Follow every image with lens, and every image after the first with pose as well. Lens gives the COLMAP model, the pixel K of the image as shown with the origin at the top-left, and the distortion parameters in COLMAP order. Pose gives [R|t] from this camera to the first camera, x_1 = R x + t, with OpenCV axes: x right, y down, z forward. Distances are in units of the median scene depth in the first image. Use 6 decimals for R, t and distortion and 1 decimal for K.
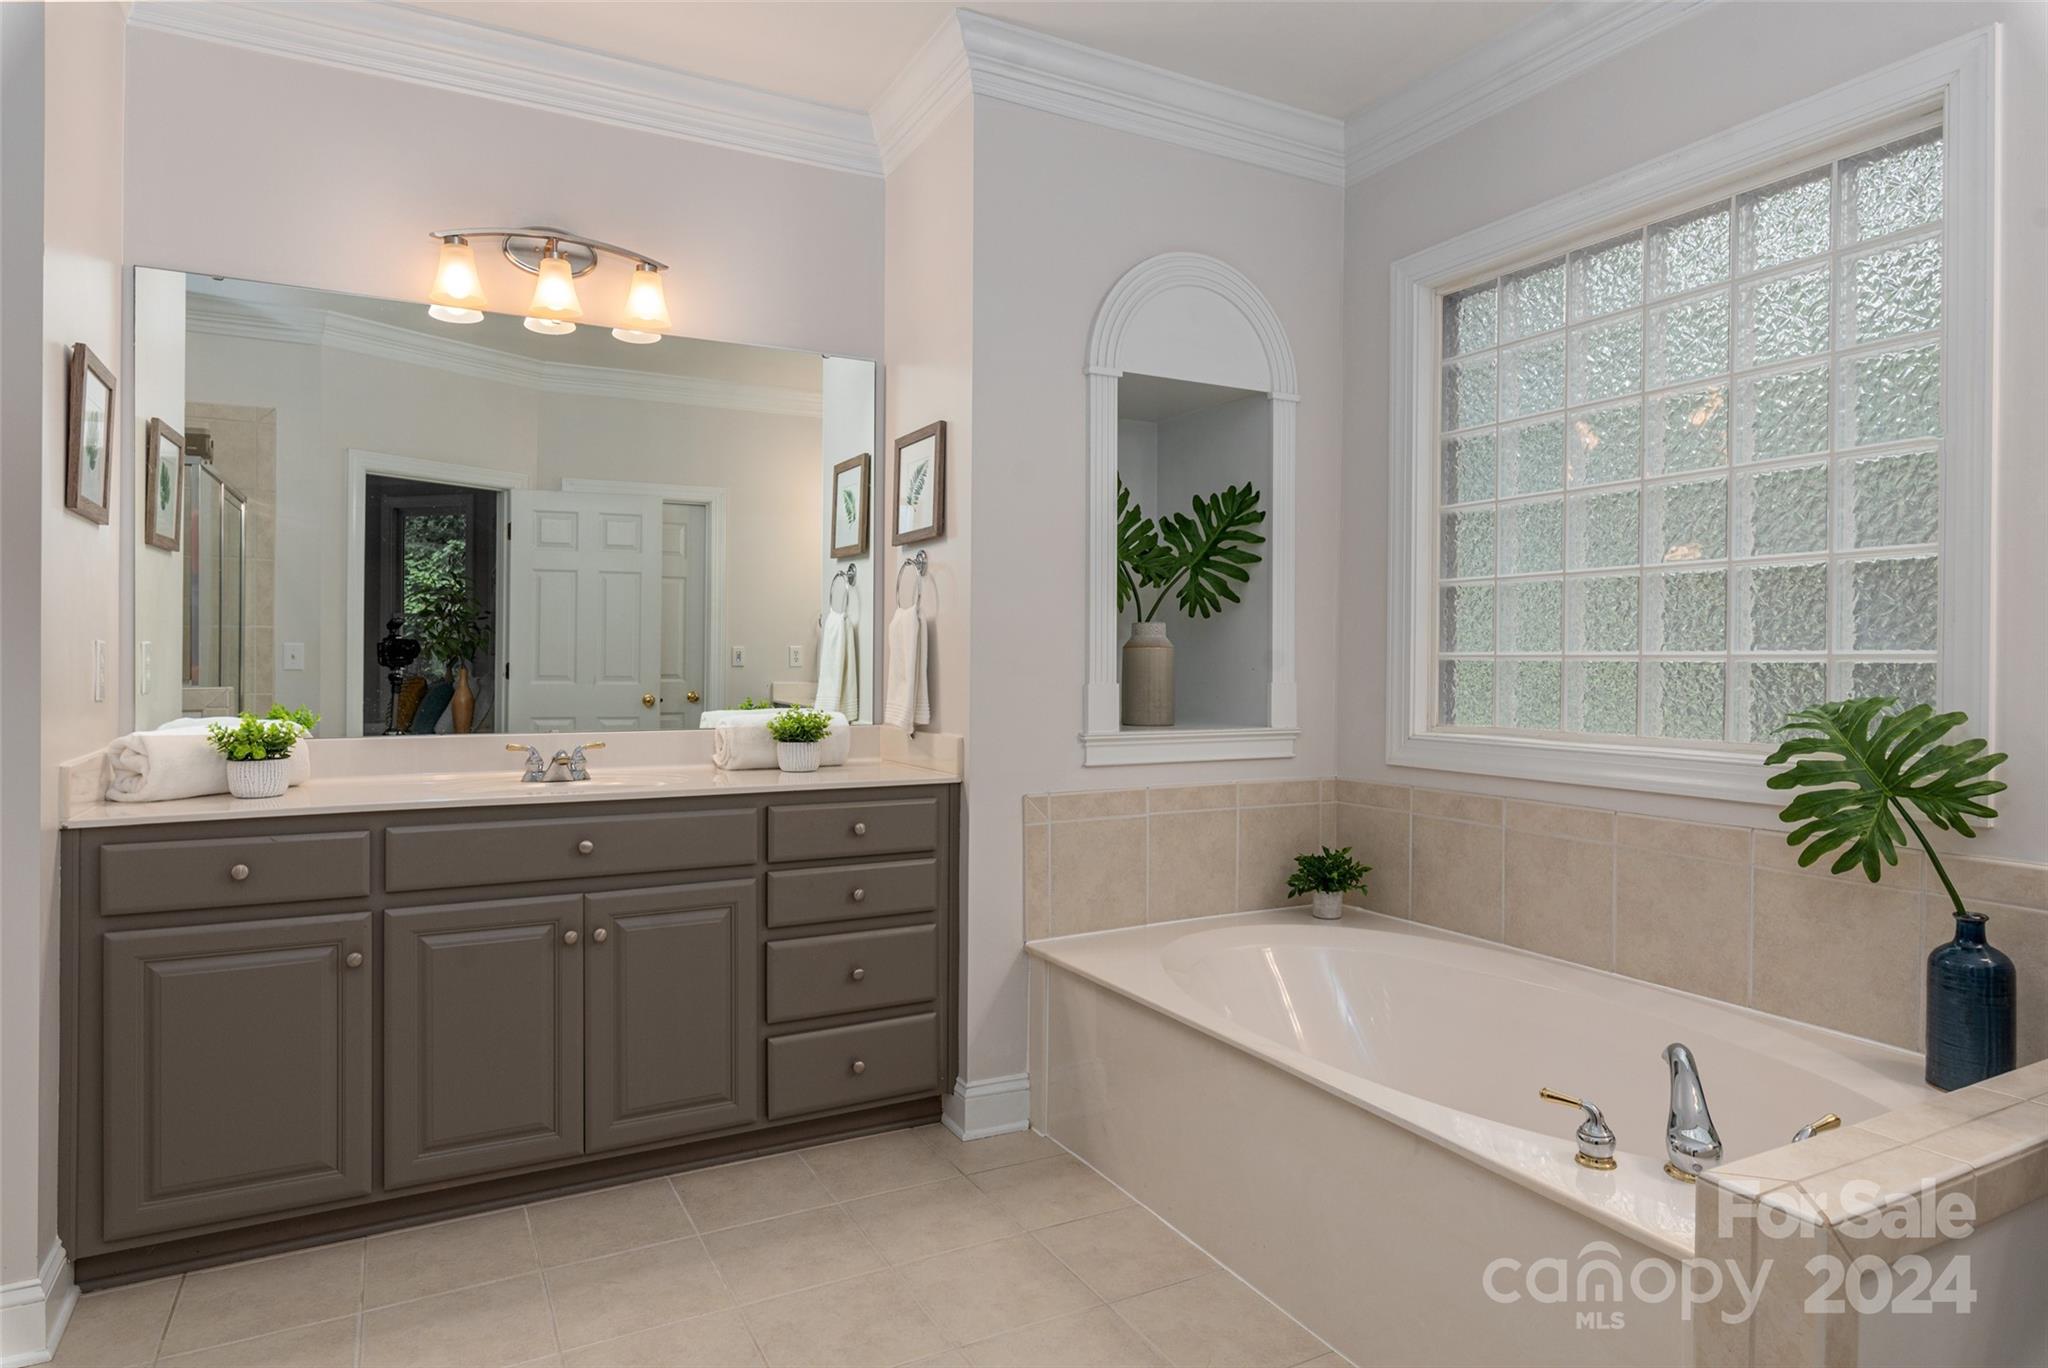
lens RADIAL K [[1175.0, 0, 1021.3], [0, 1175.0, 668.9], [0, 0, 1]] dist [-0.002738, 0.000557]
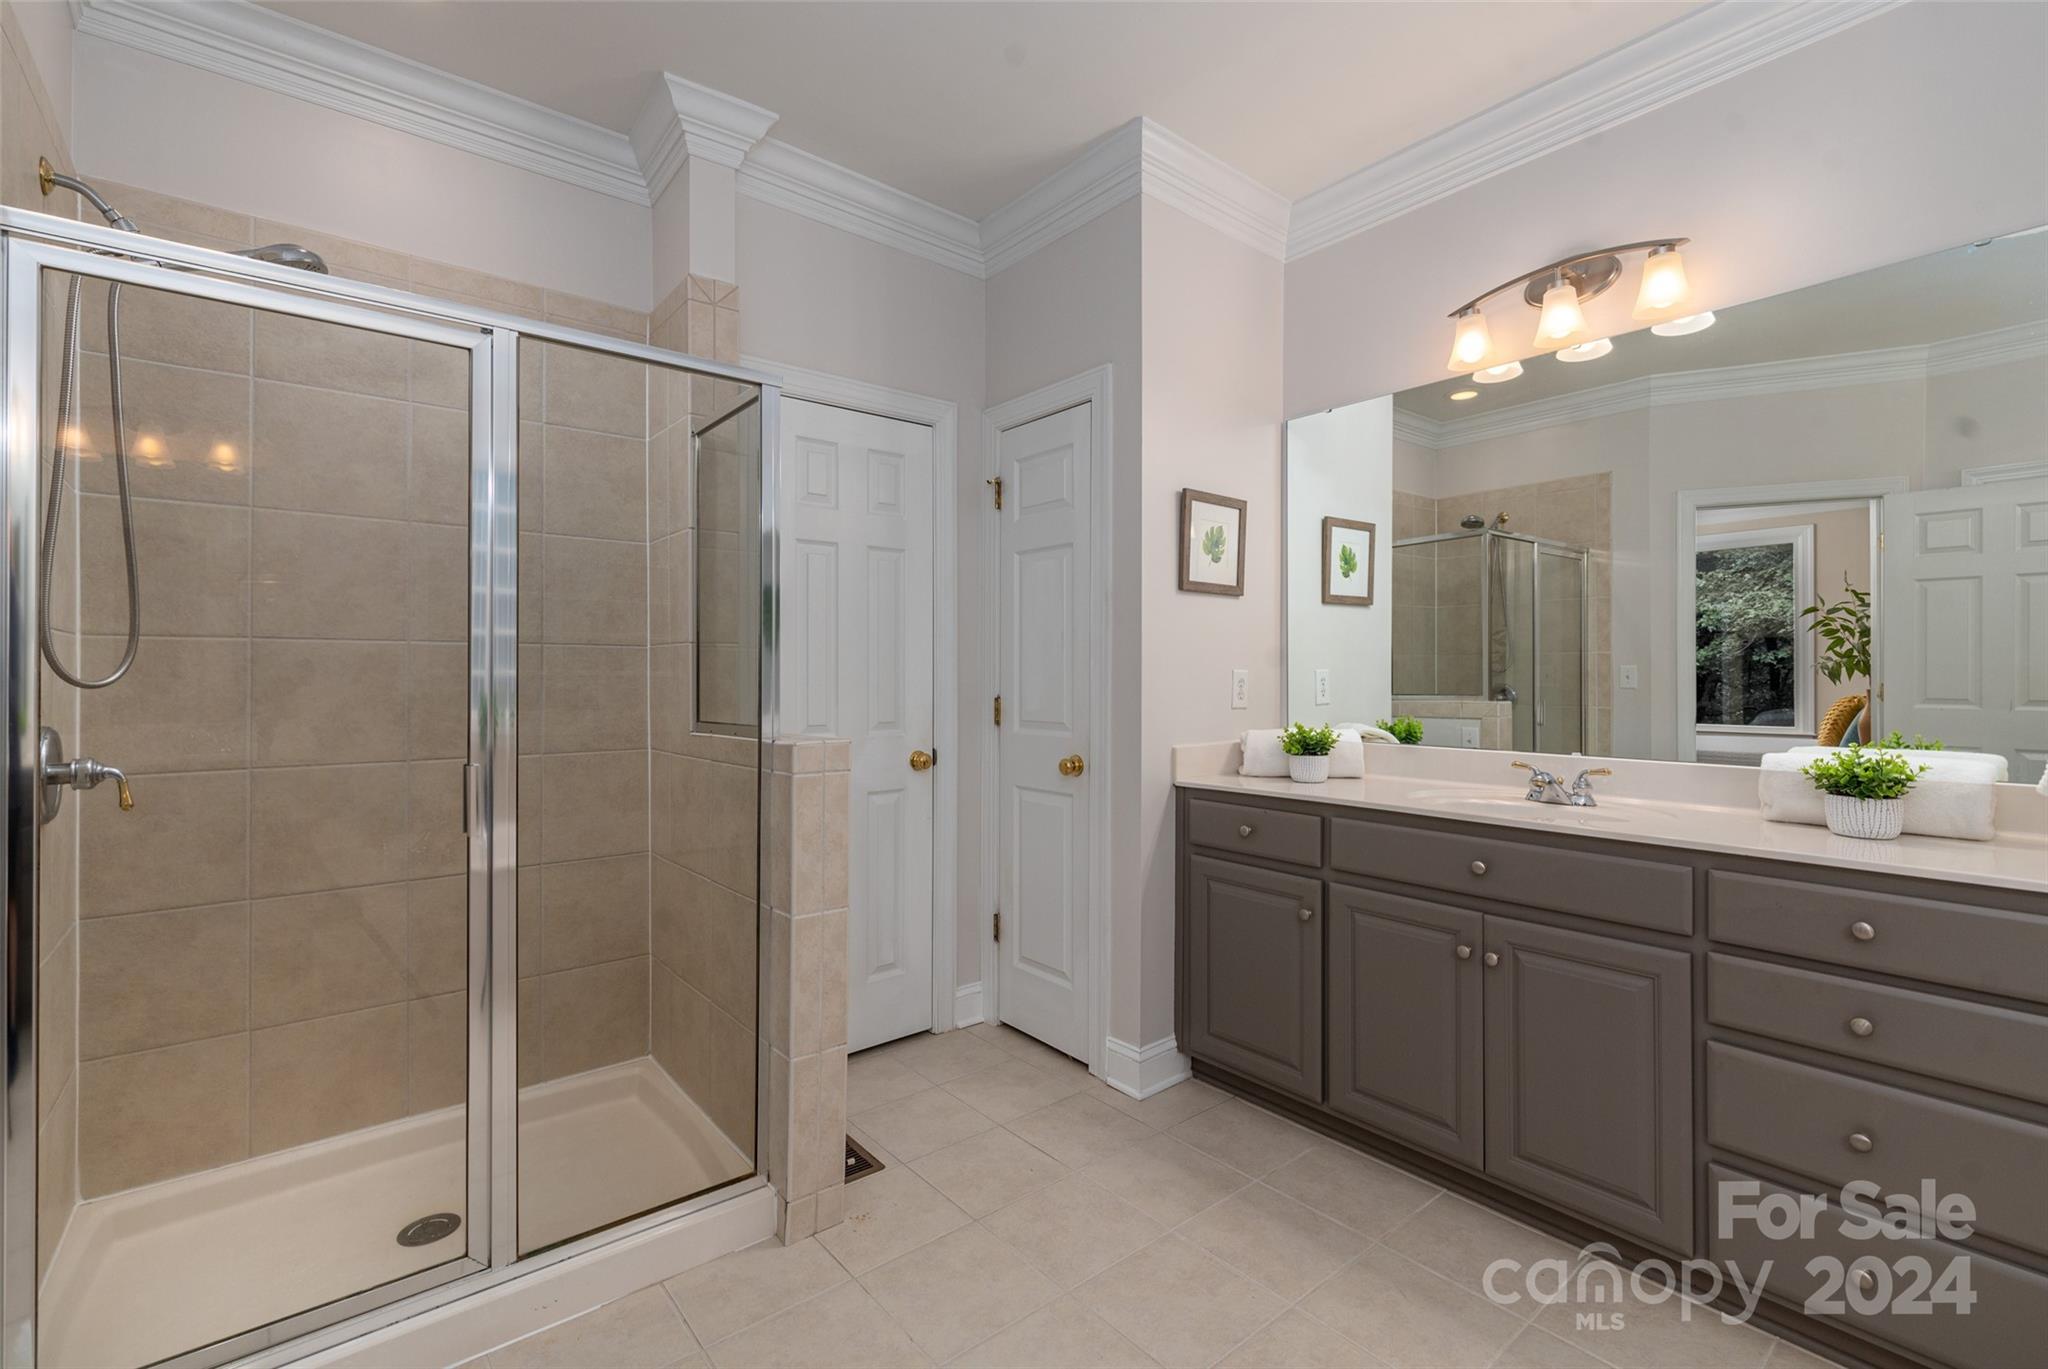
lens RADIAL K [[906.7, 0, 1025.3], [0, 906.7, 673.9], [0, 0, 1]] dist [-0.000505, -0.000051]
pose [[0.193977, -0.002863, -0.981002, 0.293227], [-0.007826, 0.999959, -0.004465, -0.008789], [0.980975, 0.008543, 0.193947, 0.419503]]
